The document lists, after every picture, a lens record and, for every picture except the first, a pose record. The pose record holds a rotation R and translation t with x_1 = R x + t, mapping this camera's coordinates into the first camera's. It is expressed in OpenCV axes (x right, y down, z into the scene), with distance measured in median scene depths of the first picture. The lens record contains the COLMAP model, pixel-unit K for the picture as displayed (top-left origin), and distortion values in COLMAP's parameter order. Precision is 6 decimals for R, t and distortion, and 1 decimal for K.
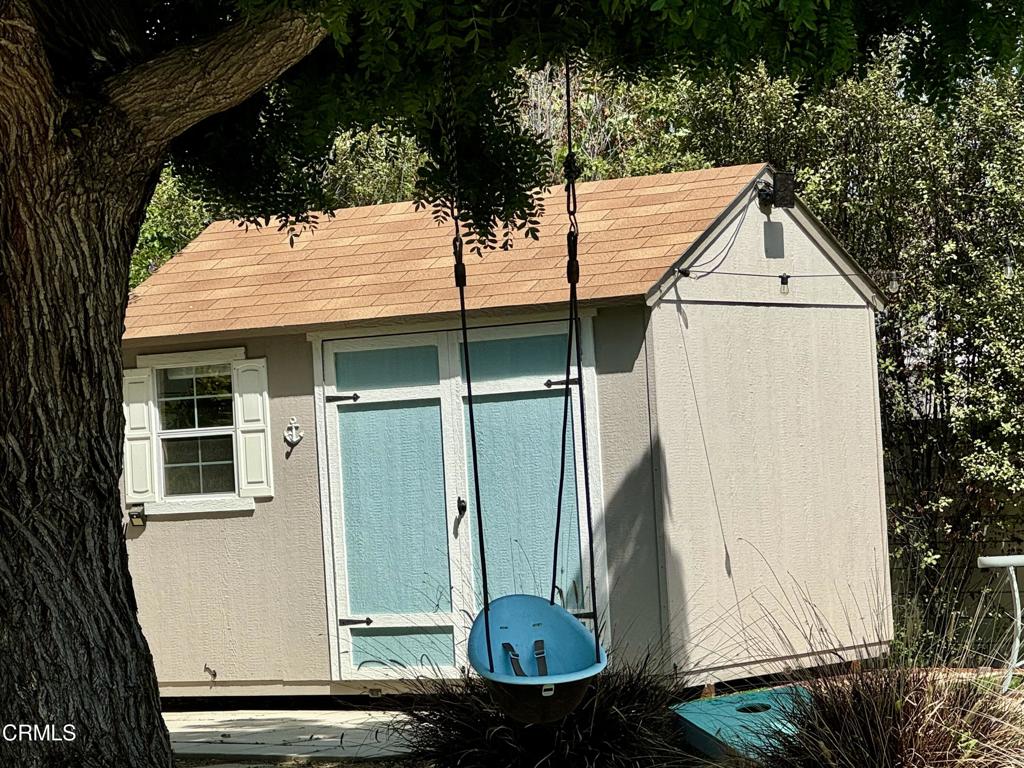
lens RADIAL K [[3491.0, 0, 512.1], [0, 3491.0, 383.1], [0, 0, 1]] dist [-0.220572, 0.000000]
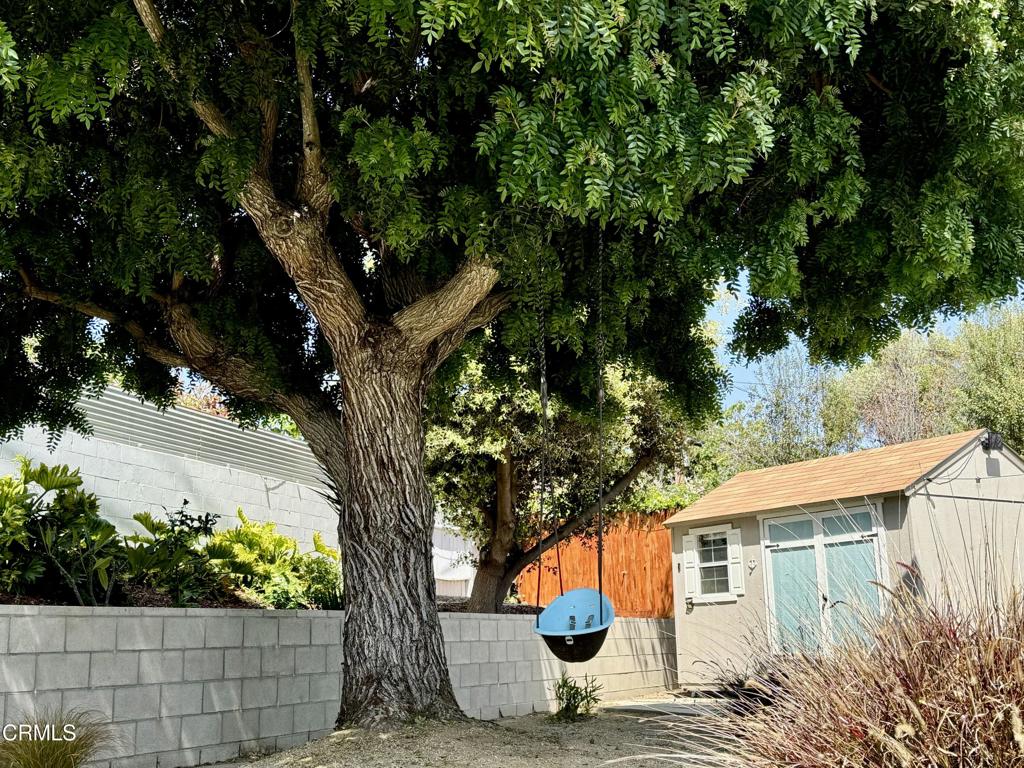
lens RADIAL K [[1261.0, 0, 513.9], [0, 1261.0, 383.7], [0, 0, 1]] dist [0.062907, 0.000000]
pose [[0.904575, -0.051227, -0.423226, 0.231253], [-0.021916, 0.985854, -0.166170, 0.063501], [0.425751, 0.159588, 0.890656, 0.401583]]
